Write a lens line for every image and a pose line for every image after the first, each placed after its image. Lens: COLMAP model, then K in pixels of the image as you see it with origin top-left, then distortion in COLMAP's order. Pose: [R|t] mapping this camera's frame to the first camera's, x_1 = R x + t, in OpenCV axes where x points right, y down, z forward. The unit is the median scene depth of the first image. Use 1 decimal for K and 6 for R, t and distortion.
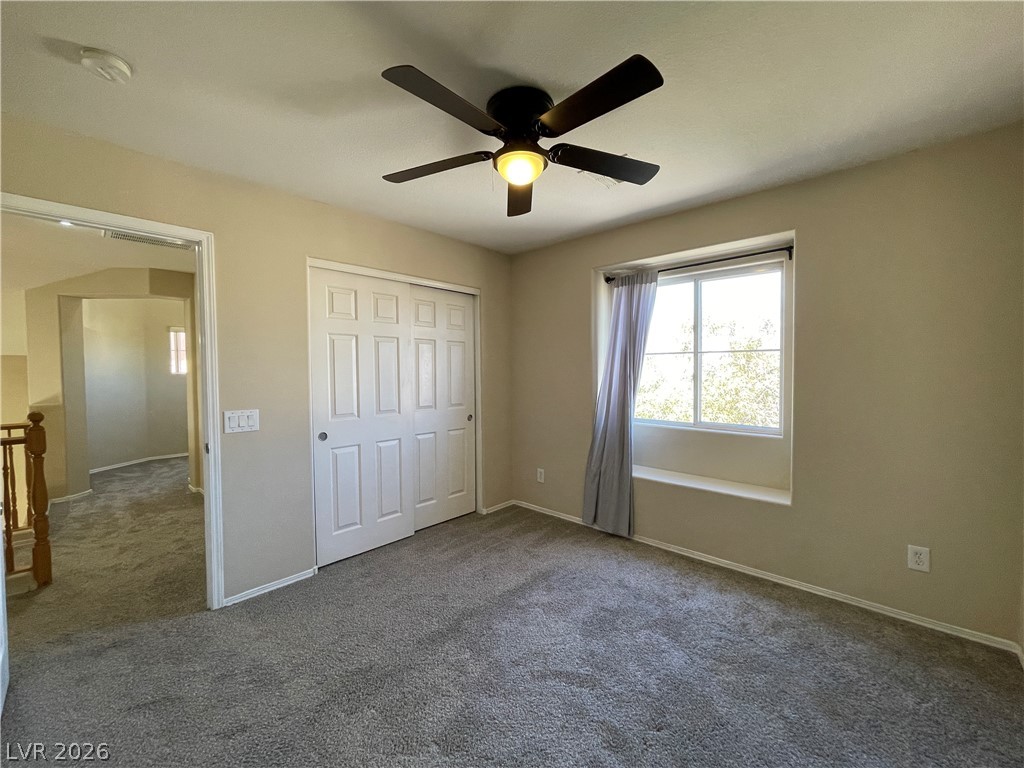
lens RADIAL K [[414.7, 0, 512.7], [0, 414.7, 387.8], [0, 0, 1]] dist [0.000234, 0.001452]
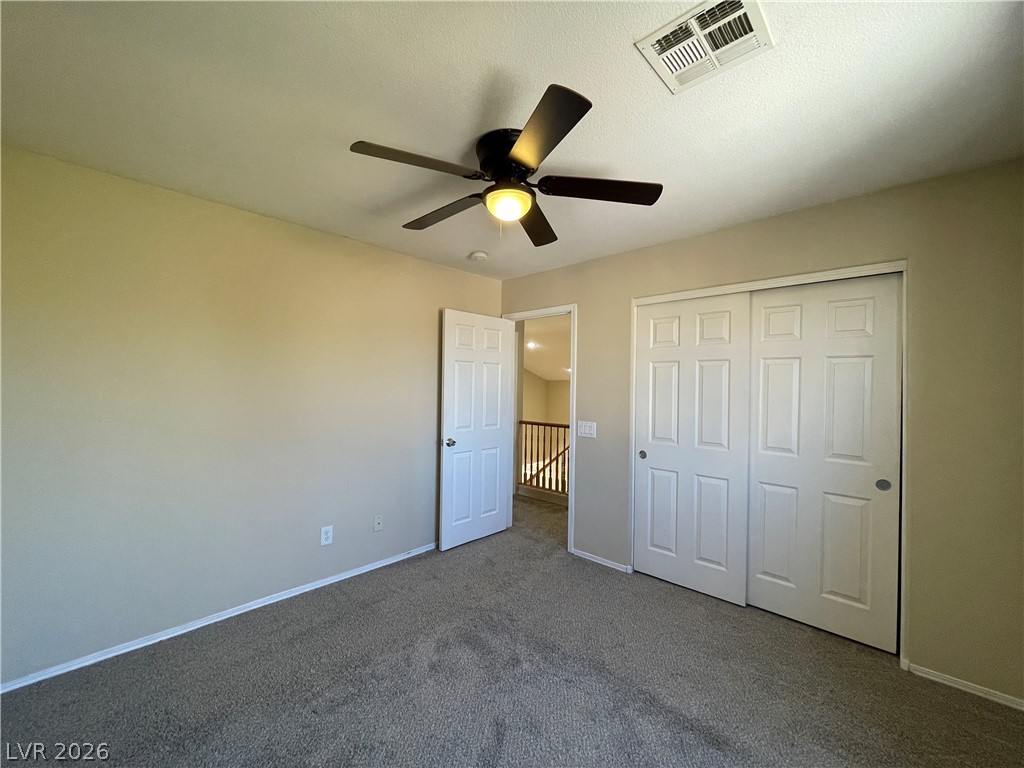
lens RADIAL K [[414.7, 0, 513.4], [0, 414.7, 383.3], [0, 0, 1]] dist [0.000234, 0.001452]
pose [[-0.001218, 0.001007, -0.999999, 0.792125], [-0.060840, 0.998147, 0.001079, -0.065224], [0.998147, 0.060841, -0.001155, 0.769323]]
